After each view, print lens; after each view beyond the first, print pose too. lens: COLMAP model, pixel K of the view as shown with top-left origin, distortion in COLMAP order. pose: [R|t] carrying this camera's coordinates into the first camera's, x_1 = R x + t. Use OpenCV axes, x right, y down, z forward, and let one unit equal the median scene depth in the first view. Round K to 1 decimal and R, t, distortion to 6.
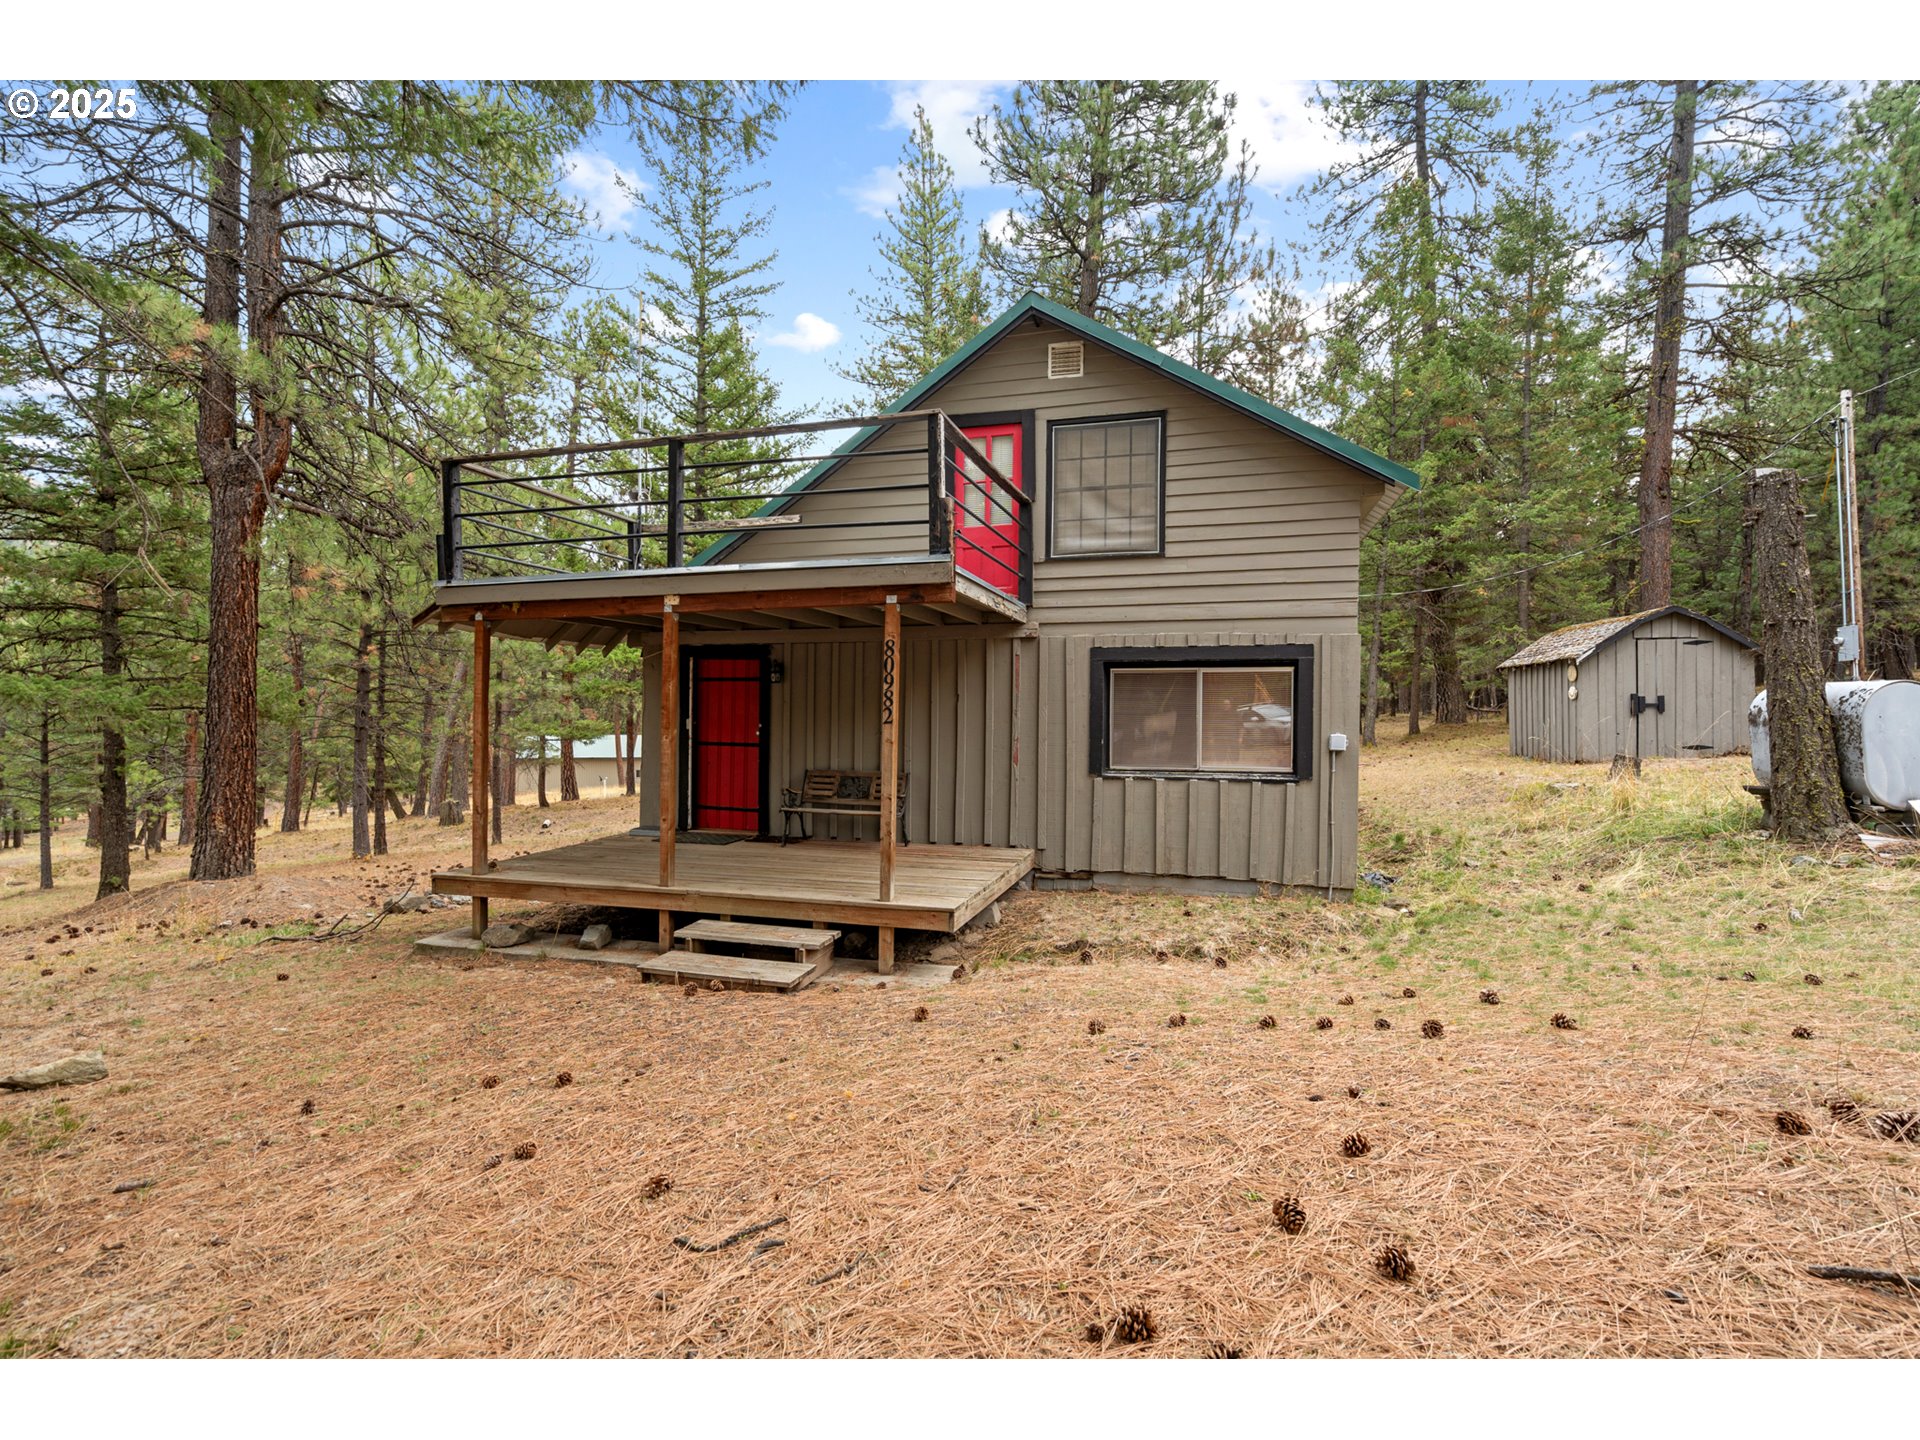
lens RADIAL K [[881.4, 0, 960.0], [0, 881.4, 720.0], [0, 0, 1]] dist [-0.000416, 0.000290]
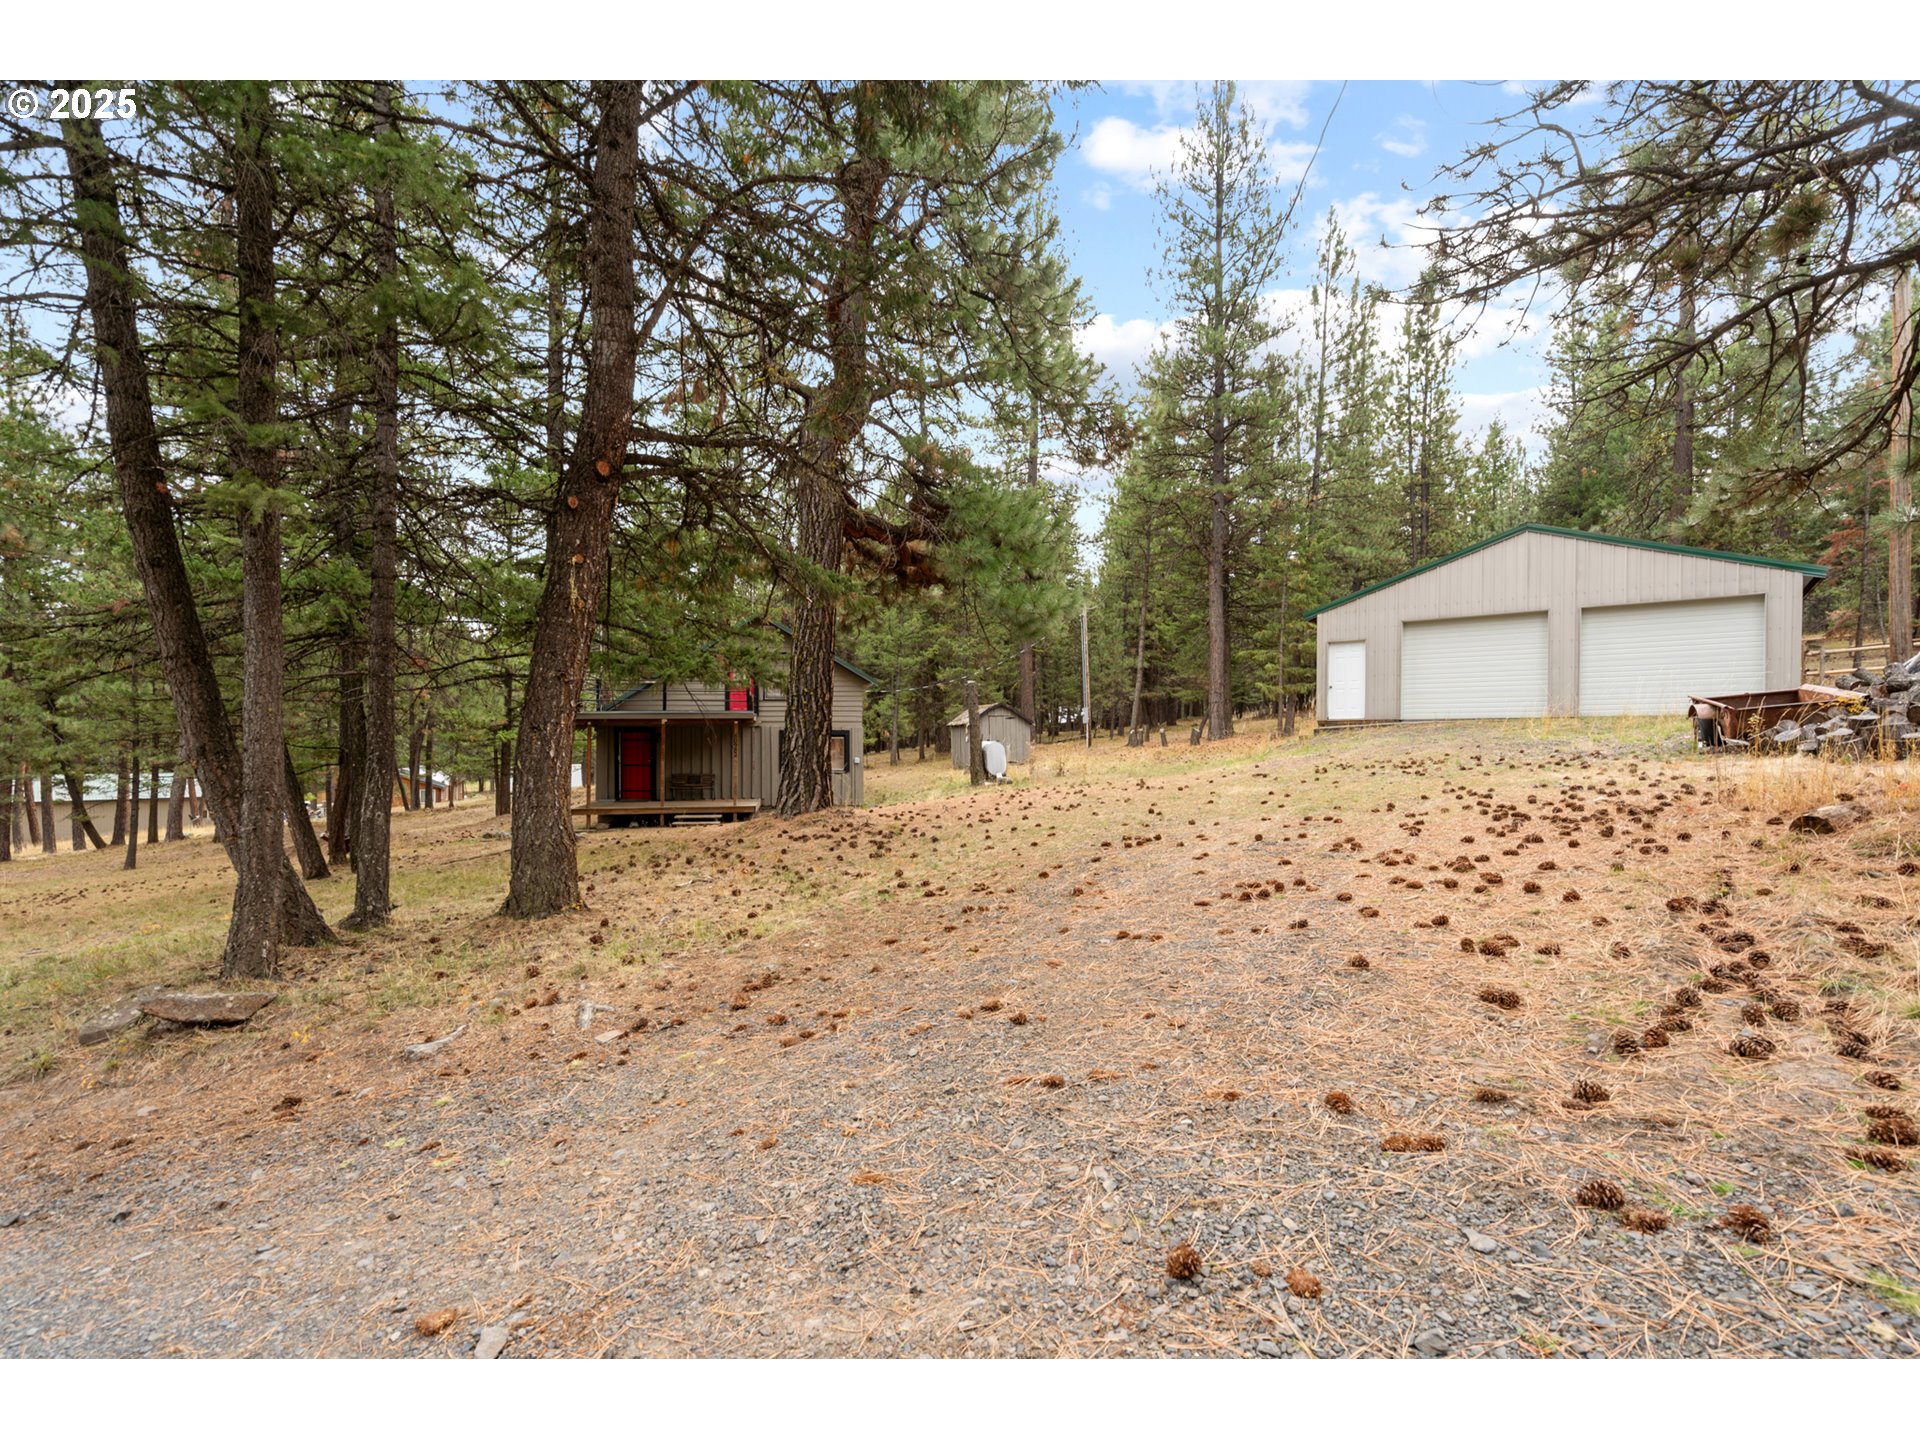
lens RADIAL K [[881.4, 0, 960.0], [0, 881.4, 720.0], [0, 0, 1]] dist [-0.000416, 0.000290]
pose [[0.897373, 0.003175, 0.441261, -0.611348], [0.012084, 0.999422, -0.031766, -0.013383], [-0.441107, 0.033839, 0.896816, -1.920518]]
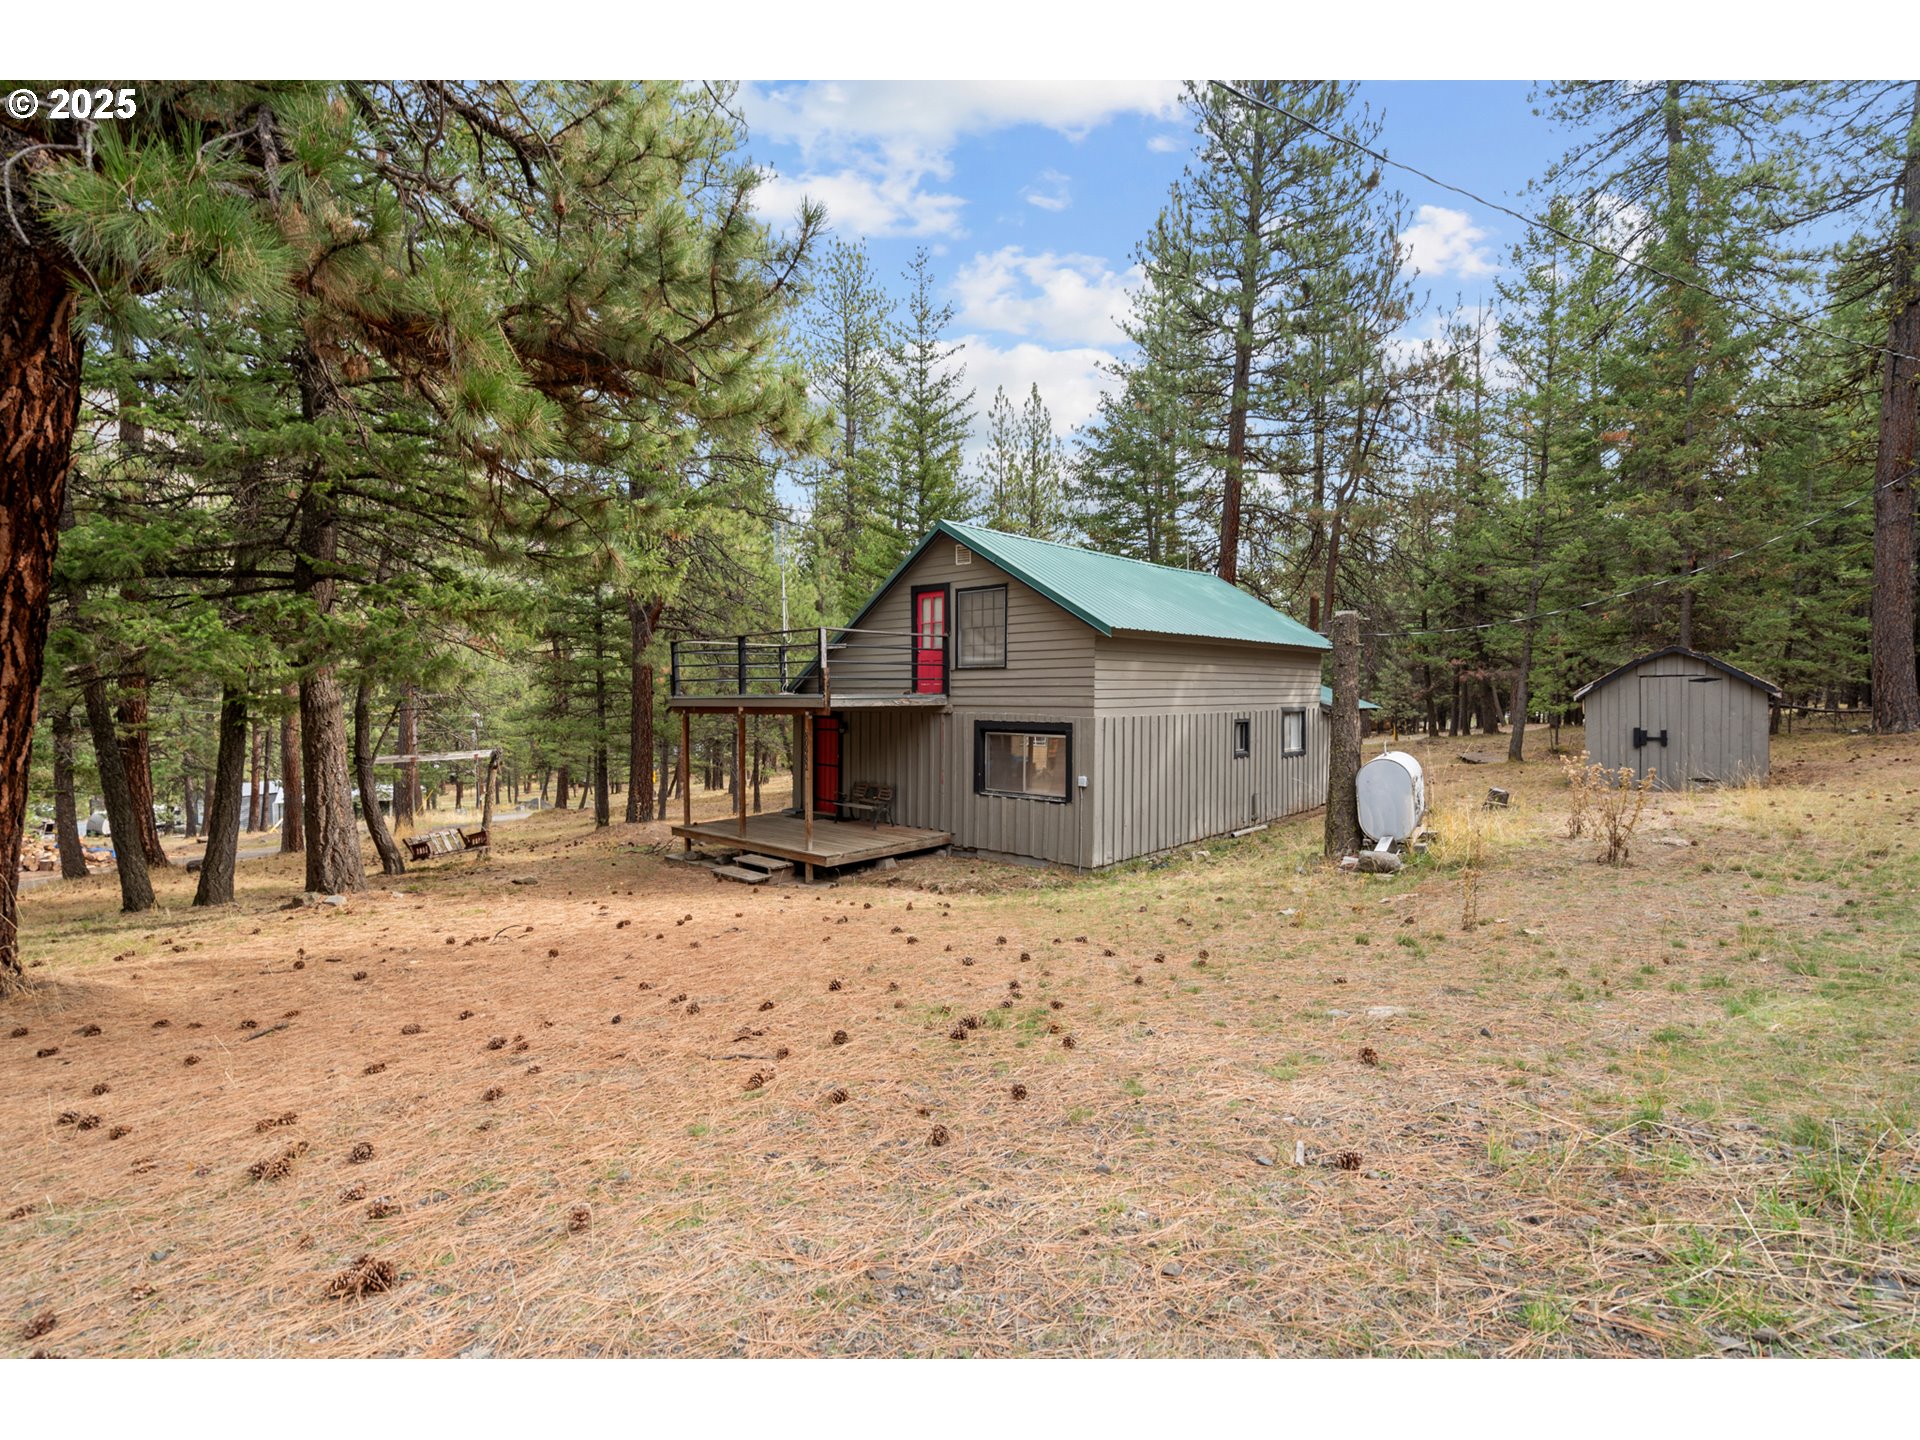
lens RADIAL K [[881.4, 0, 960.0], [0, 881.4, 720.0], [0, 0, 1]] dist [-0.000416, 0.000290]
pose [[0.897158, 0.004732, -0.441684, 0.893204], [0.006091, 0.999715, 0.023084, -0.123022], [0.441667, -0.023400, 0.896874, -0.576371]]
